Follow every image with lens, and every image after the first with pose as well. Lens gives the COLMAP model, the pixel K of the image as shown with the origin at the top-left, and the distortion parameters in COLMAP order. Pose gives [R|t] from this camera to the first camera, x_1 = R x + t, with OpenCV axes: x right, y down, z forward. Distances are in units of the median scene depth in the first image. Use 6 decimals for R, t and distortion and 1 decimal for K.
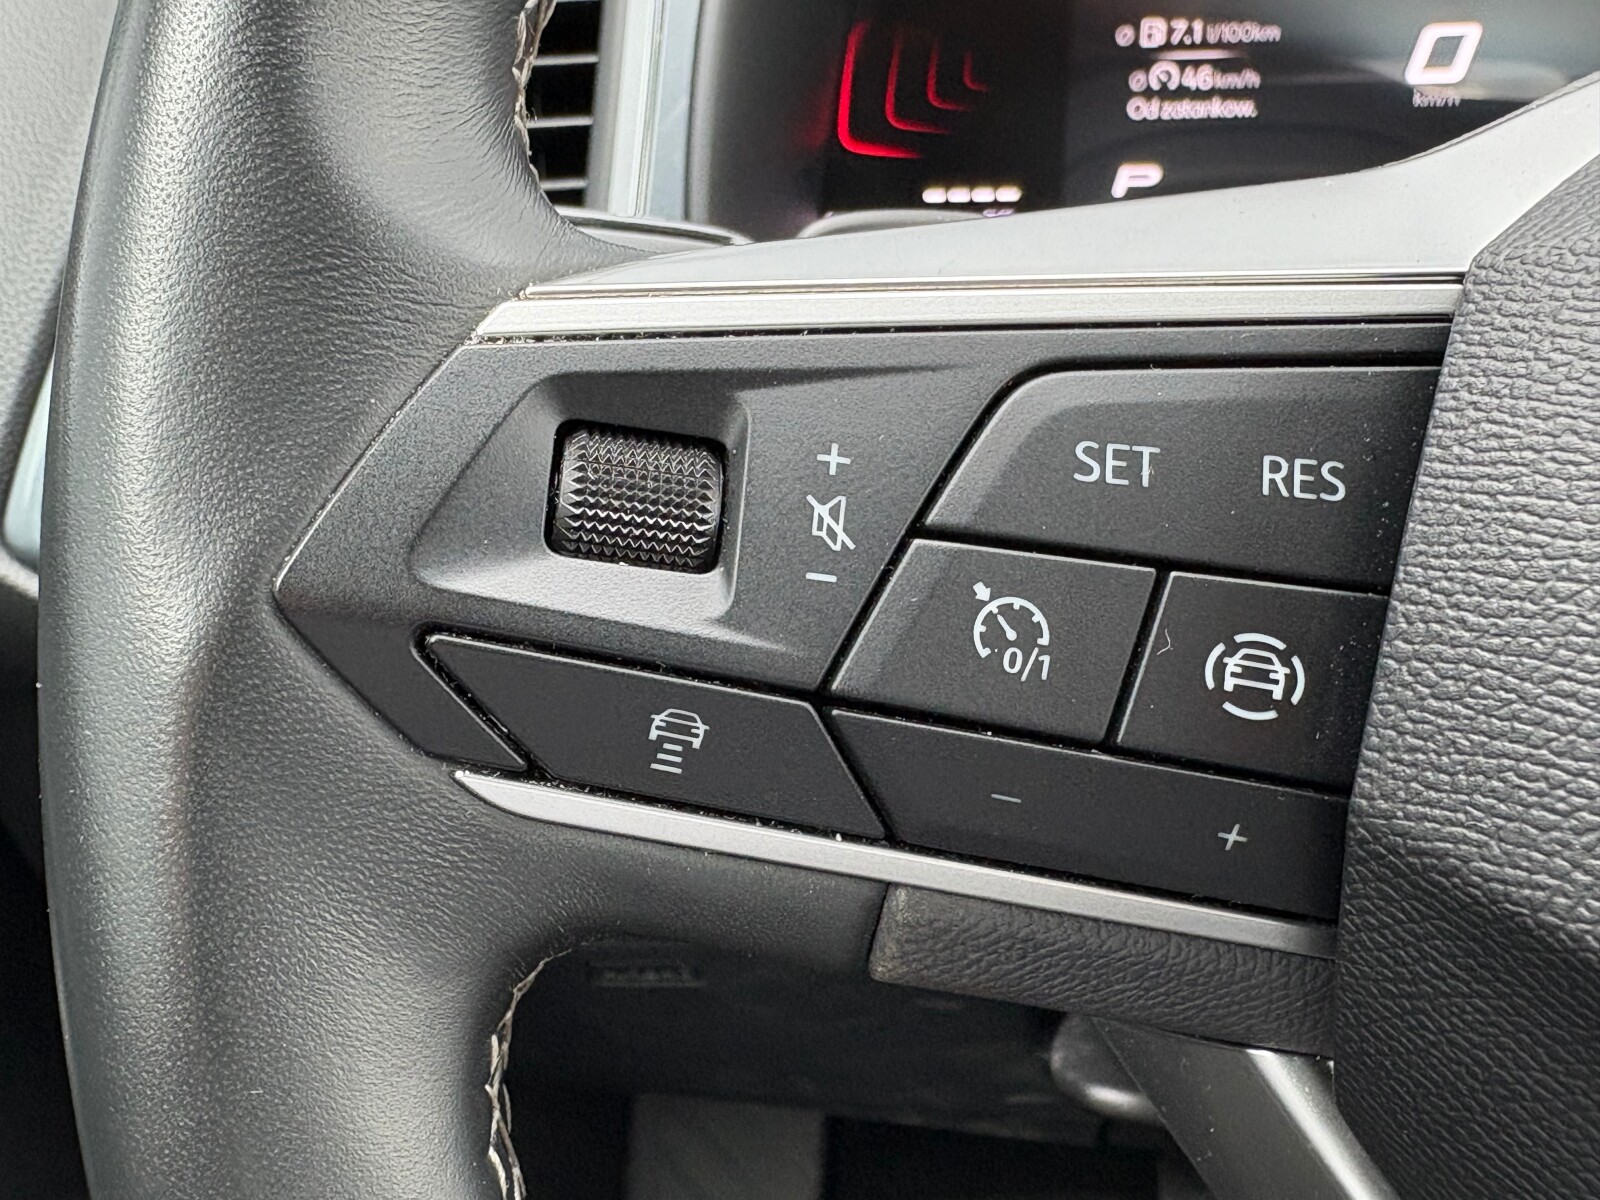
lens RADIAL K [[1654.9, 0, 786.4], [0, 1654.9, 603.6], [0, 0, 1]] dist [0.010050, 0.000000]
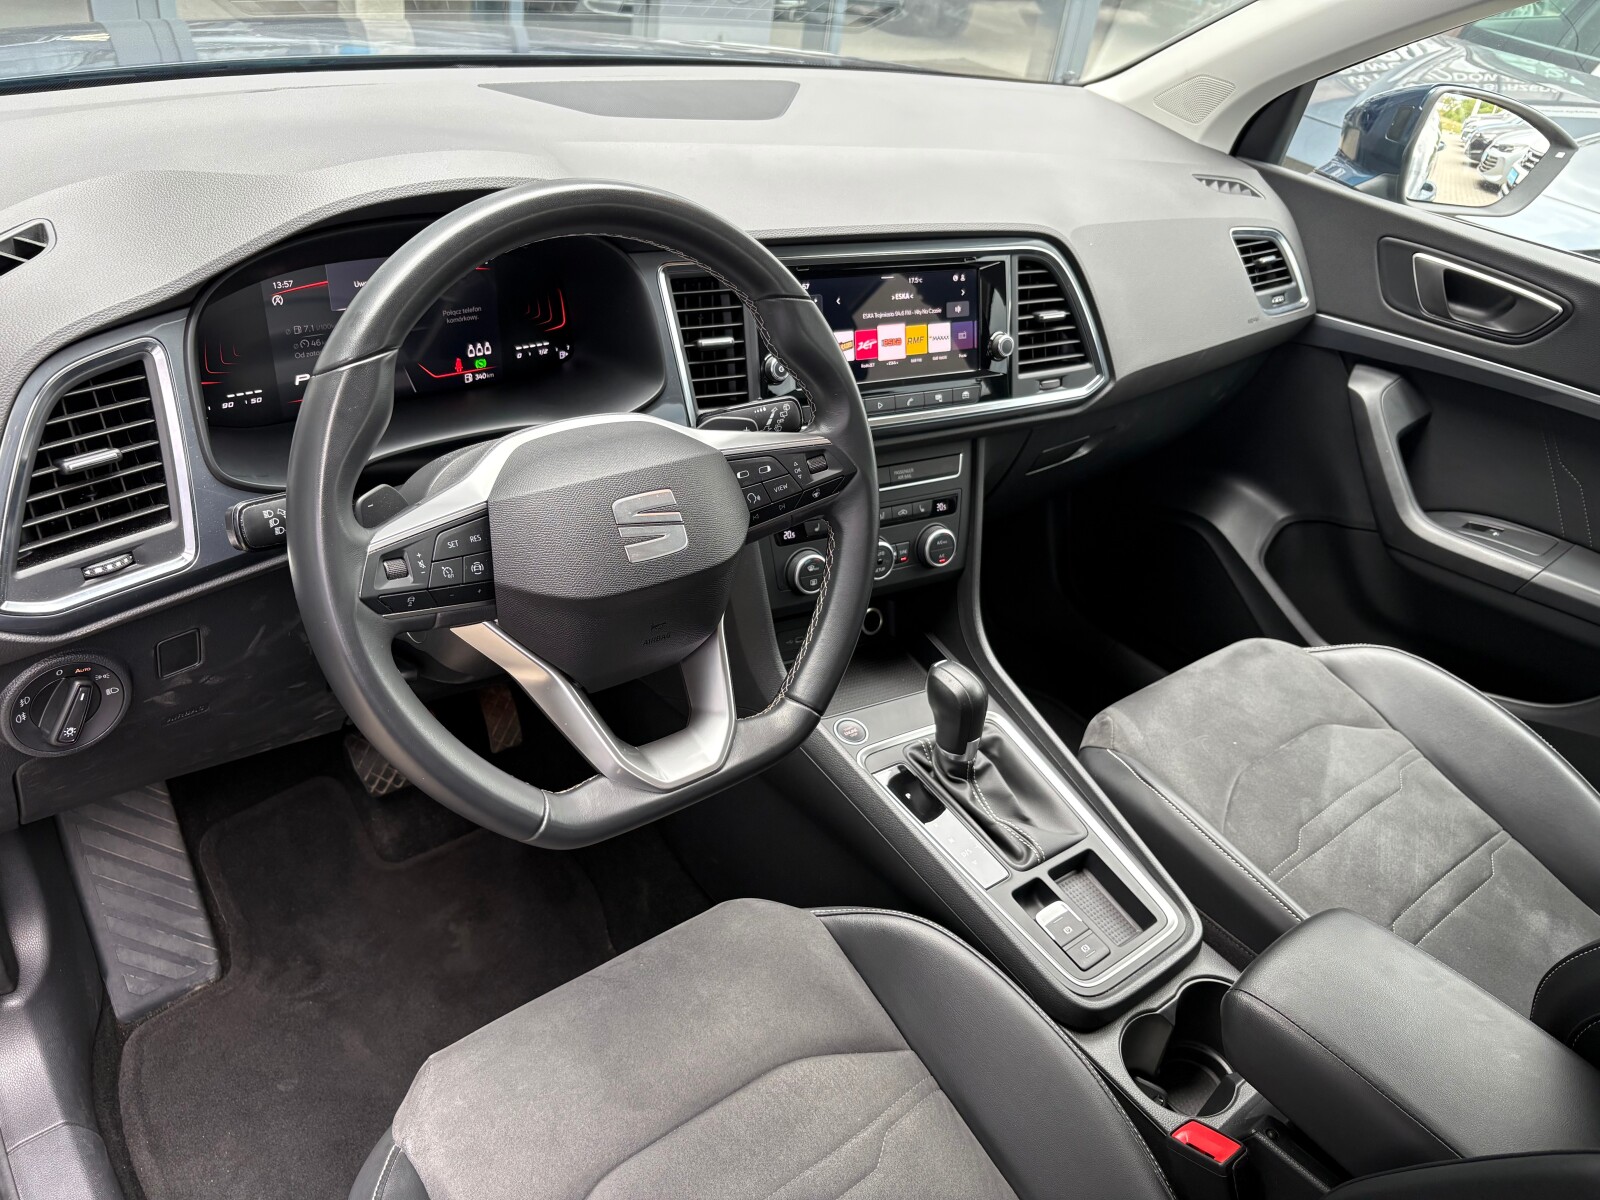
lens RADIAL K [[1229.7, 0, 797.9], [0, 1229.7, 607.4], [0, 0, 1]] dist [0.032354, -0.039611]
pose [[0.710572, -0.292434, 0.639977, -0.662763], [0.172302, 0.954168, 0.244695, -0.260826], [-0.682202, -0.063604, 0.728392, -1.153498]]
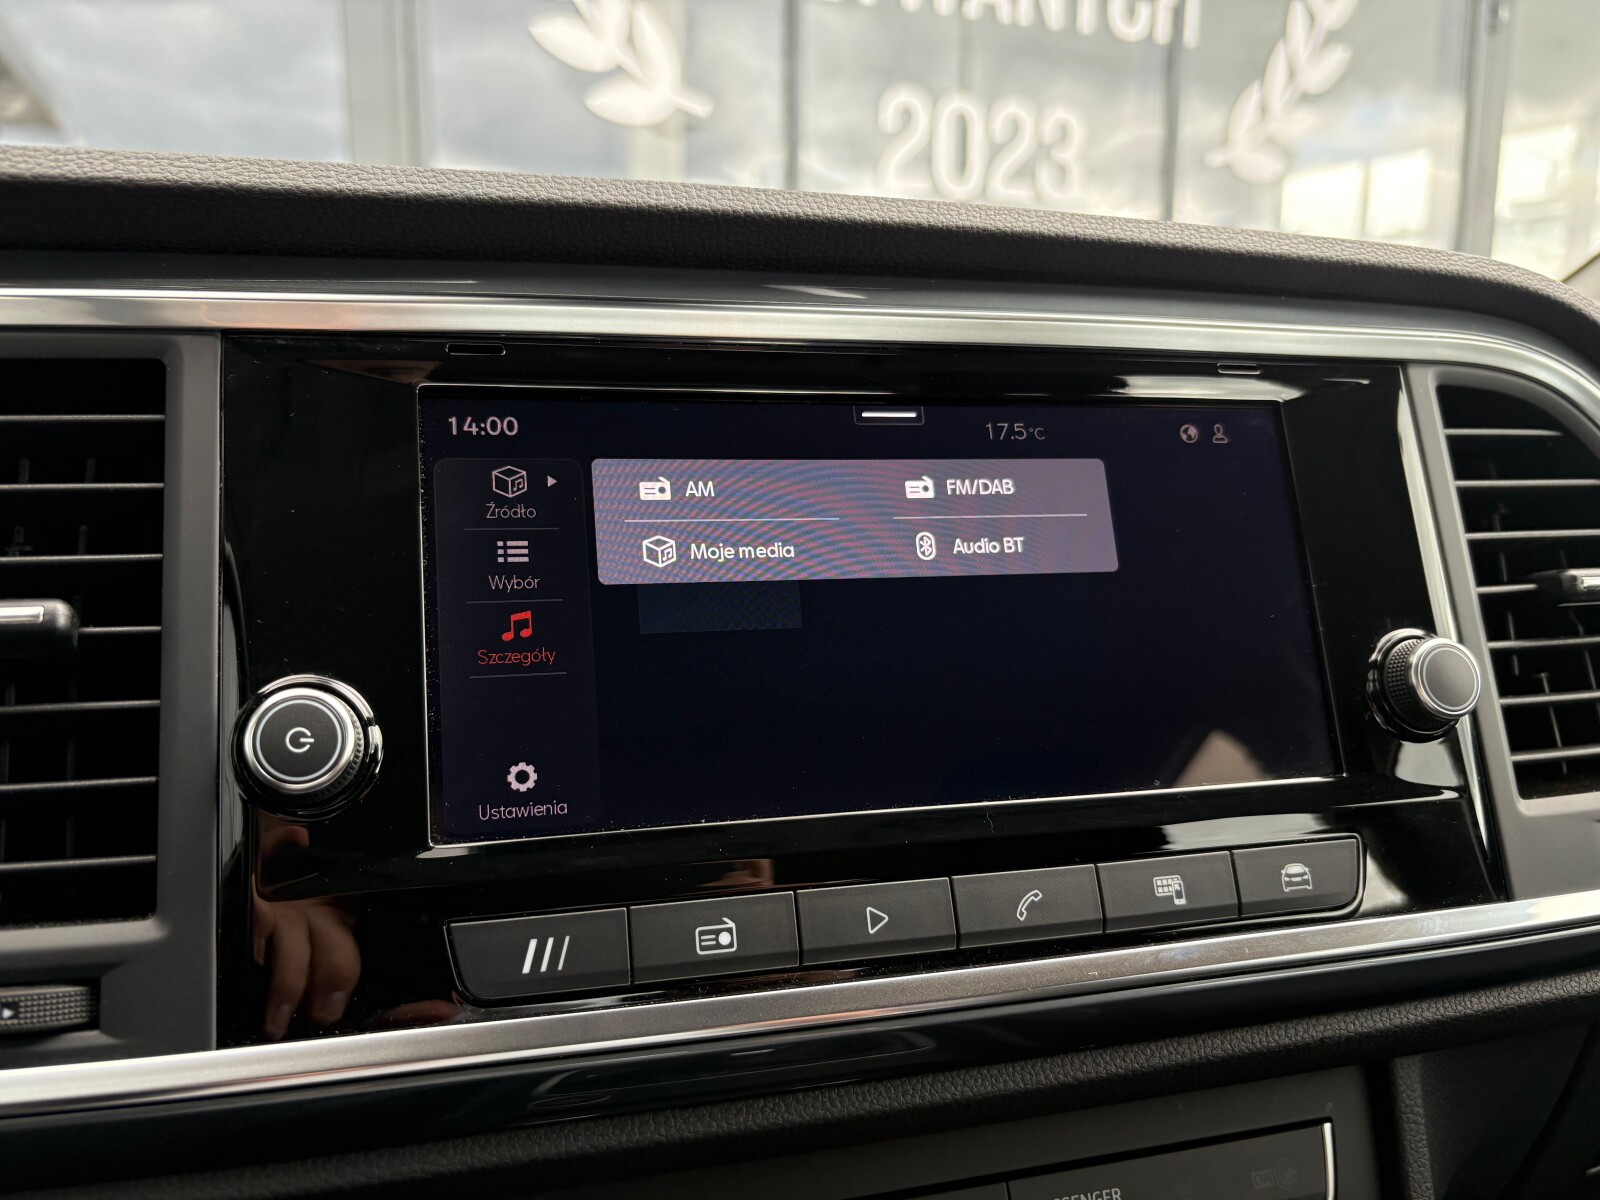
lens RADIAL K [[1229.7, 0, 800.6], [0, 1229.7, 601.9], [0, 0, 1]] dist [0.032354, -0.039611]
pose [[0.877672, -0.059007, 0.475616, 0.956831], [0.194661, 0.950736, -0.241262, -0.011444], [-0.437949, 0.304333, 0.845921, 0.128976]]
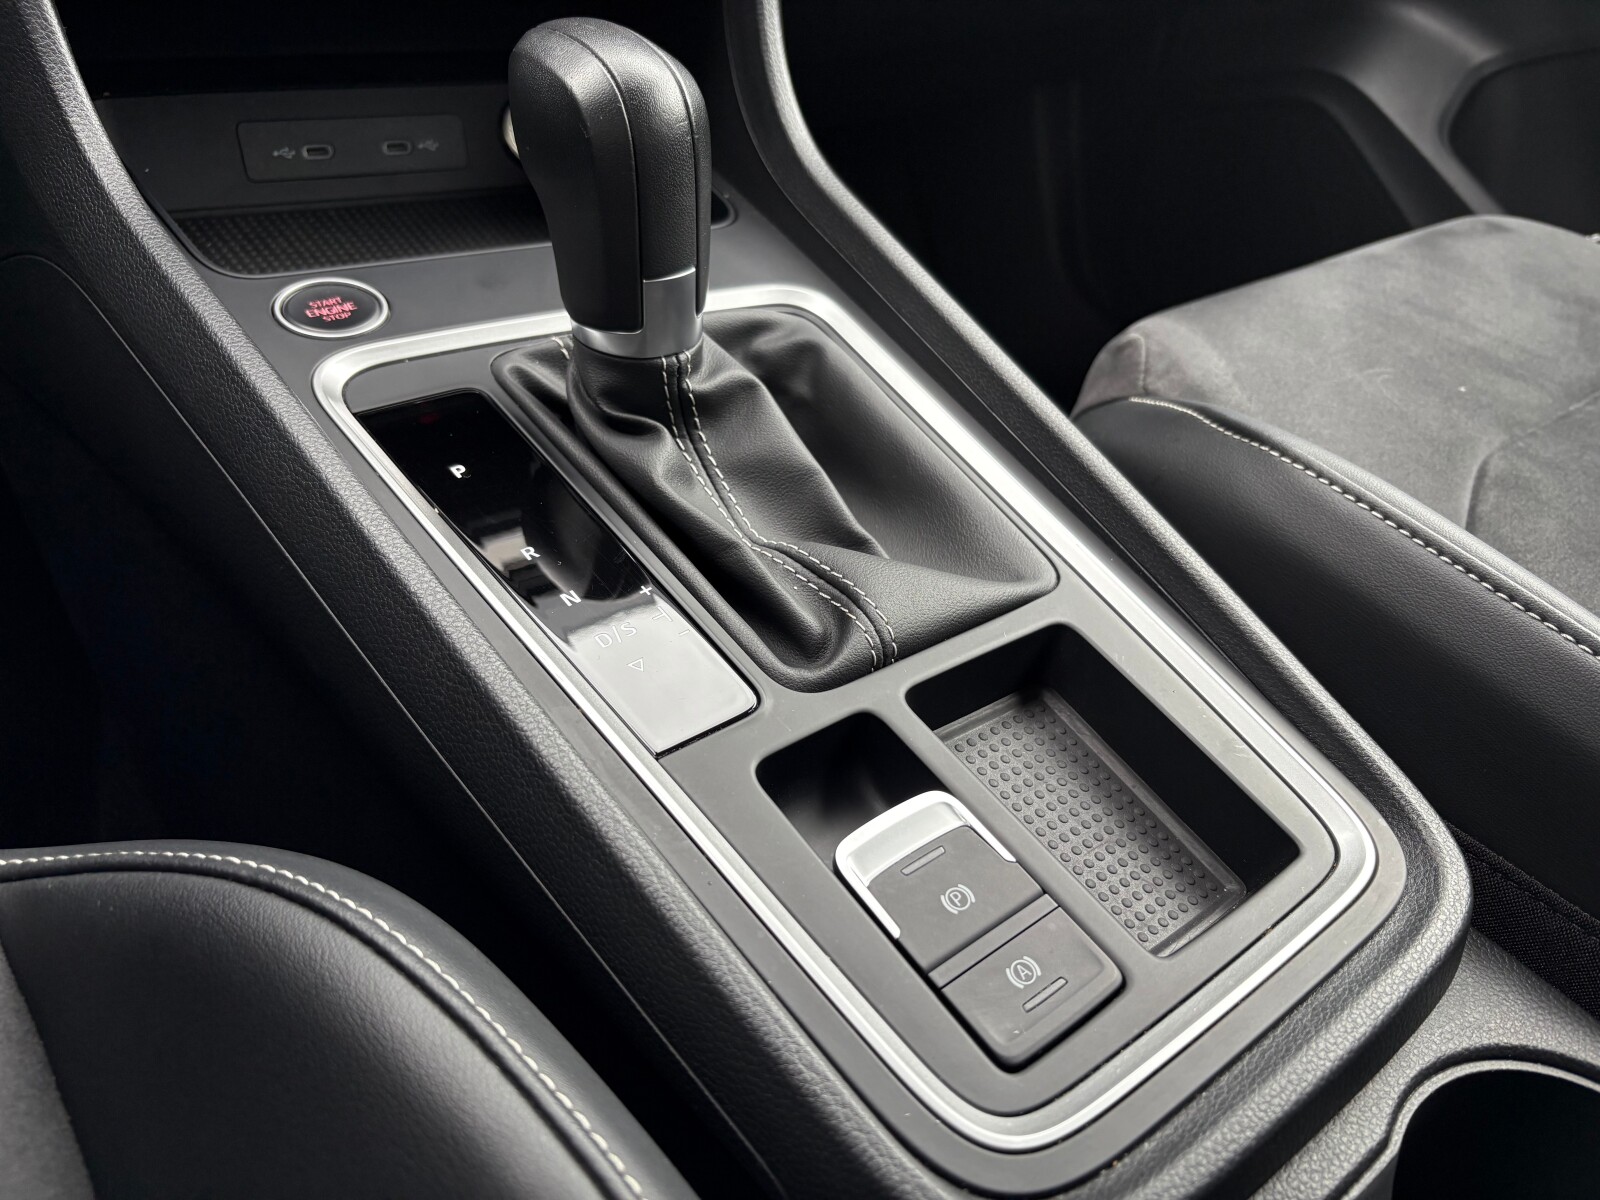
lens RADIAL K [[1229.7, 0, 793.3], [0, 1229.7, 603.7], [0, 0, 1]] dist [0.032354, -0.039611]
pose [[0.727009, -0.352384, 0.589308, 0.733104], [0.214662, 0.931888, 0.292413, 0.707861], [-0.652210, -0.086085, 0.753134, -0.173538]]
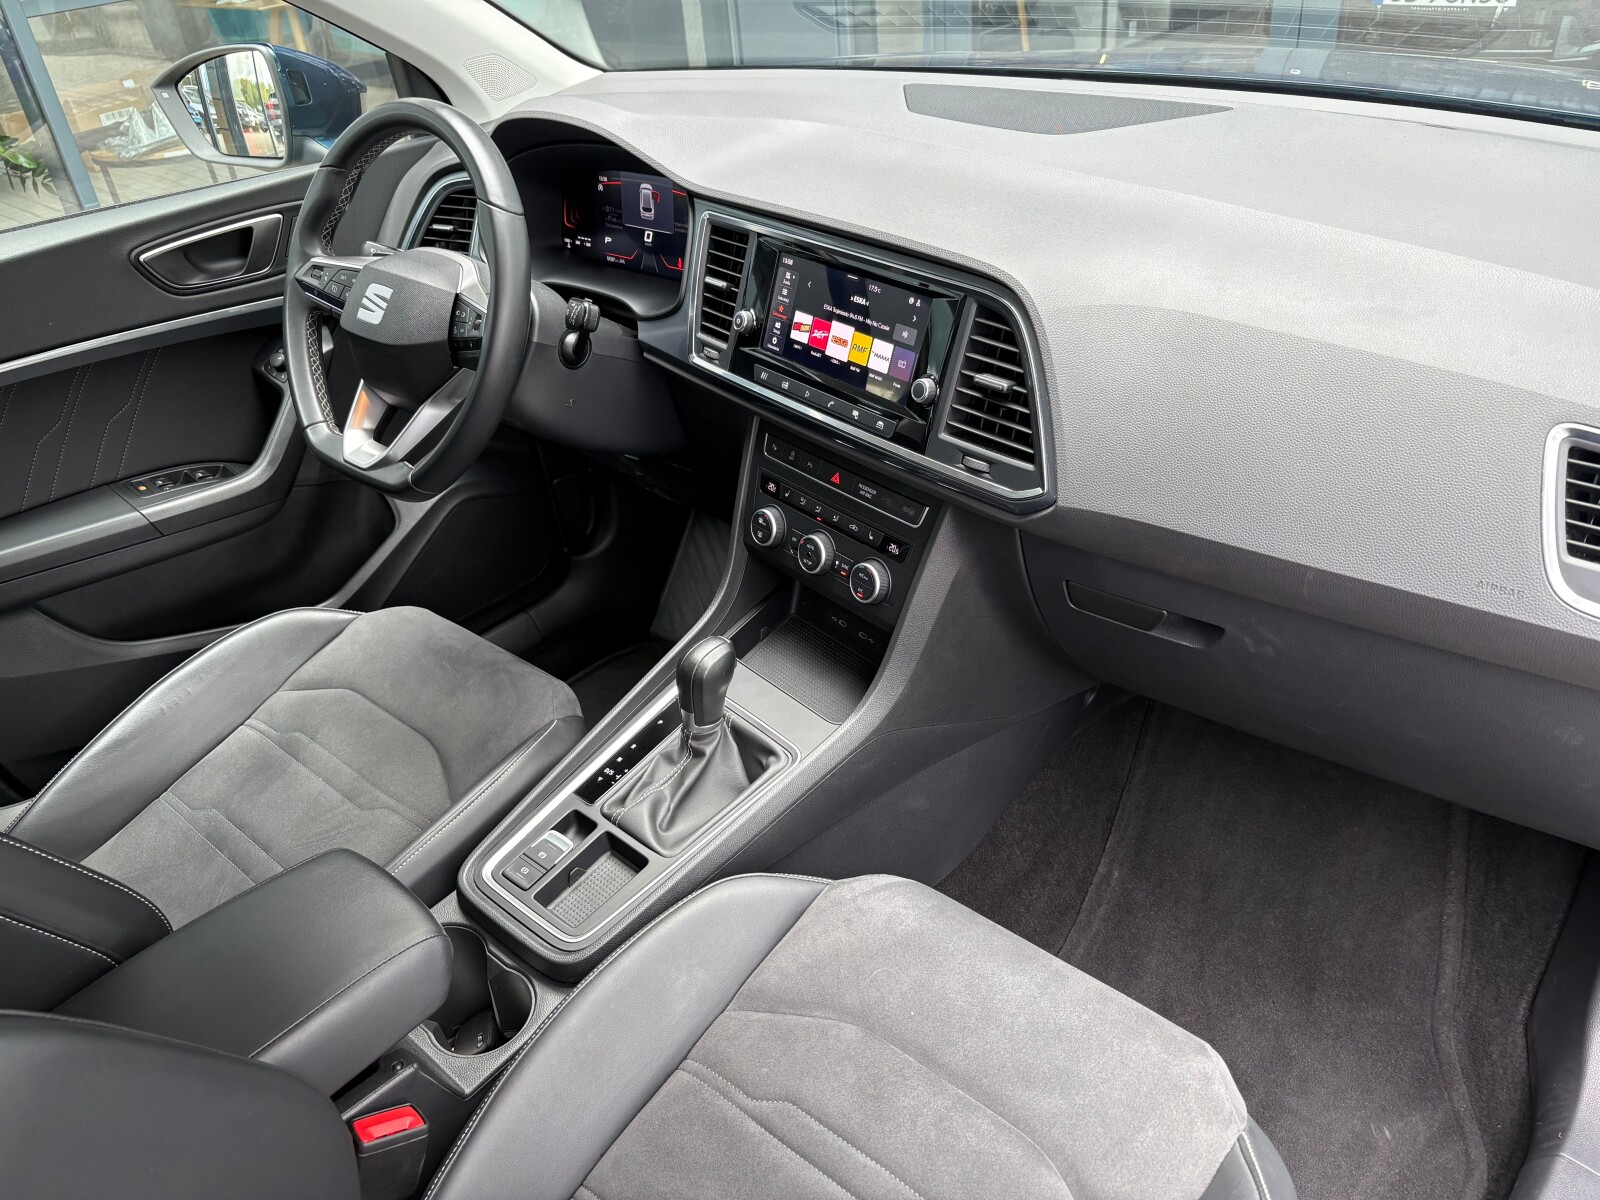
lens RADIAL K [[1229.7, 0, 787.0], [0, 1229.7, 611.3], [0, 0, 1]] dist [0.032354, -0.039611]
pose [[0.786939, 0.290607, -0.544311, 2.807318], [-0.202070, 0.954877, 0.217665, -0.123249], [0.583005, -0.061300, 0.810153, -1.556865]]
